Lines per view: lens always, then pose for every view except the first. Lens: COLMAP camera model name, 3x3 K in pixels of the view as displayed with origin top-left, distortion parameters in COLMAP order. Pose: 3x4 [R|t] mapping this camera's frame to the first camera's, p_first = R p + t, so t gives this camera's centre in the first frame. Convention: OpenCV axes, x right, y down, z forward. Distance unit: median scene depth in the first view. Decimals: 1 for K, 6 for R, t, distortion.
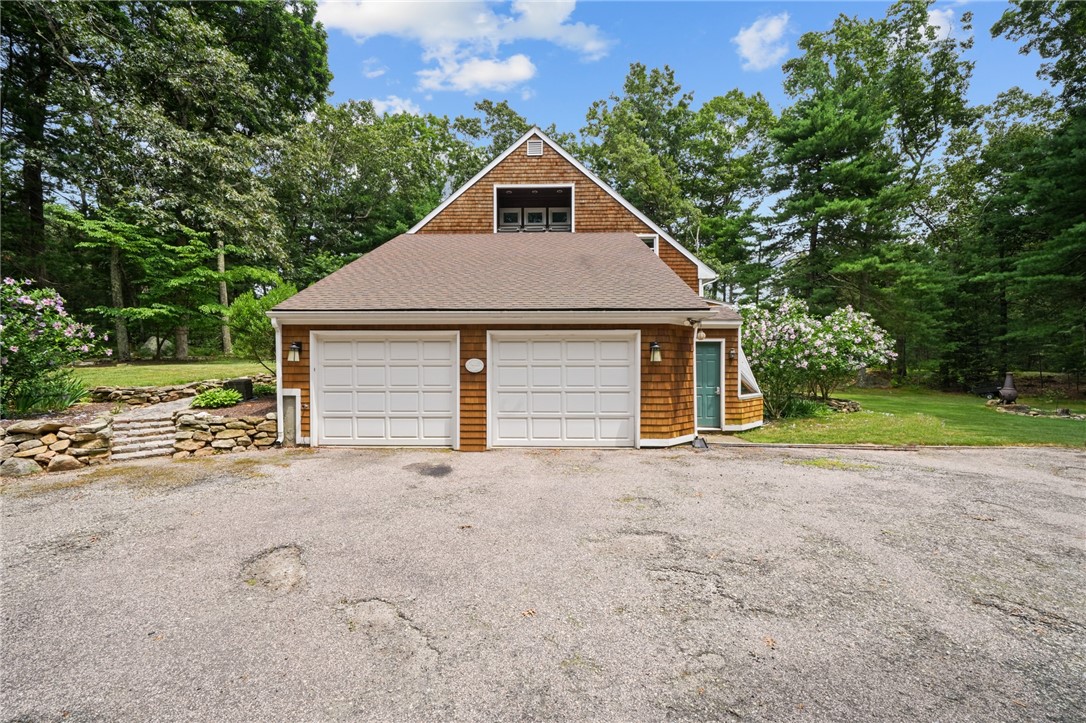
lens RADIAL K [[436.6, 0, 542.0], [0, 436.6, 368.6], [0, 0, 1]] dist [-0.006747, 0.000249]
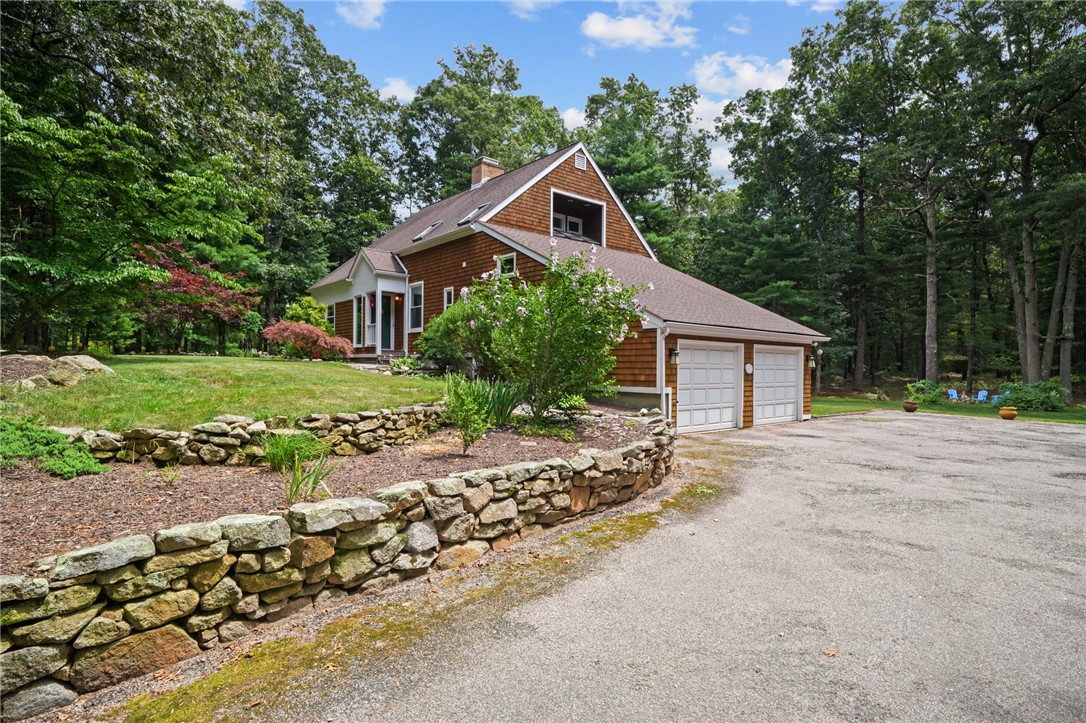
lens RADIAL K [[554.8, 0, 541.8], [0, 554.8, 362.2], [0, 0, 1]] dist [-0.000905, -0.000177]
pose [[0.753555, 0.013288, 0.657251, -1.816192], [-0.004514, 0.999877, -0.015039, 0.001991], [-0.657370, 0.008365, 0.753522, 0.094232]]
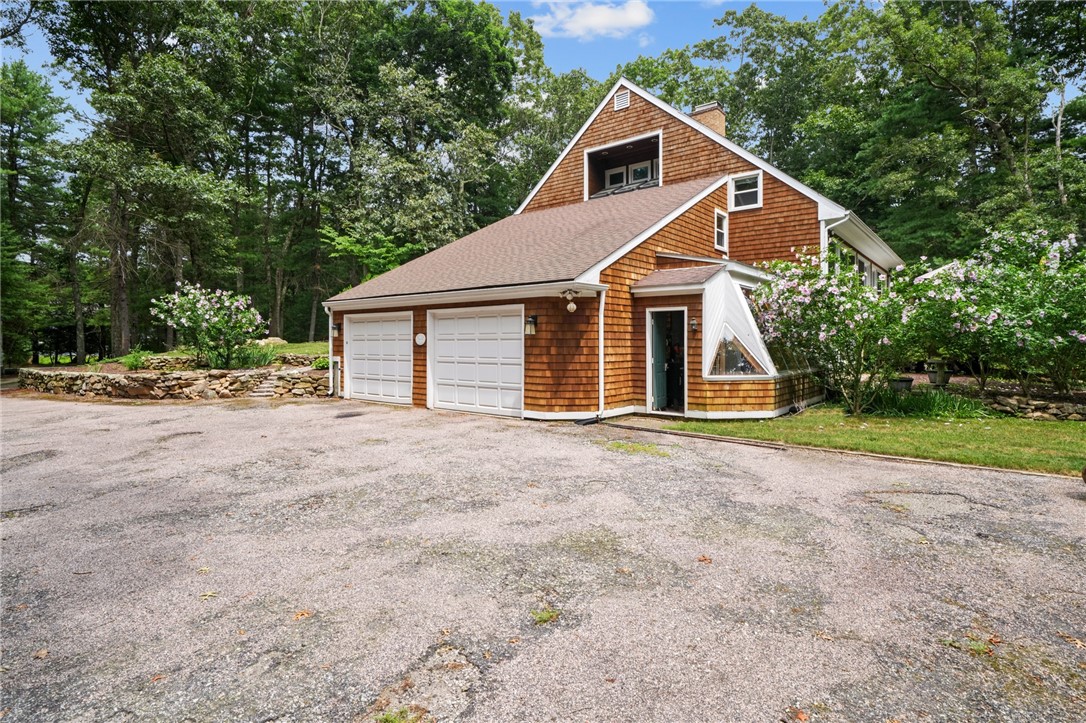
lens RADIAL K [[553.9, 0, 545.0], [0, 553.9, 343.8], [0, 0, 1]] dist [-0.014079, -0.000598]
pose [[0.793572, 0.000698, -0.608476, 1.042708], [-0.005628, 0.999965, -0.006193, 0.012856], [0.608451, 0.008339, 0.793548, -0.005588]]
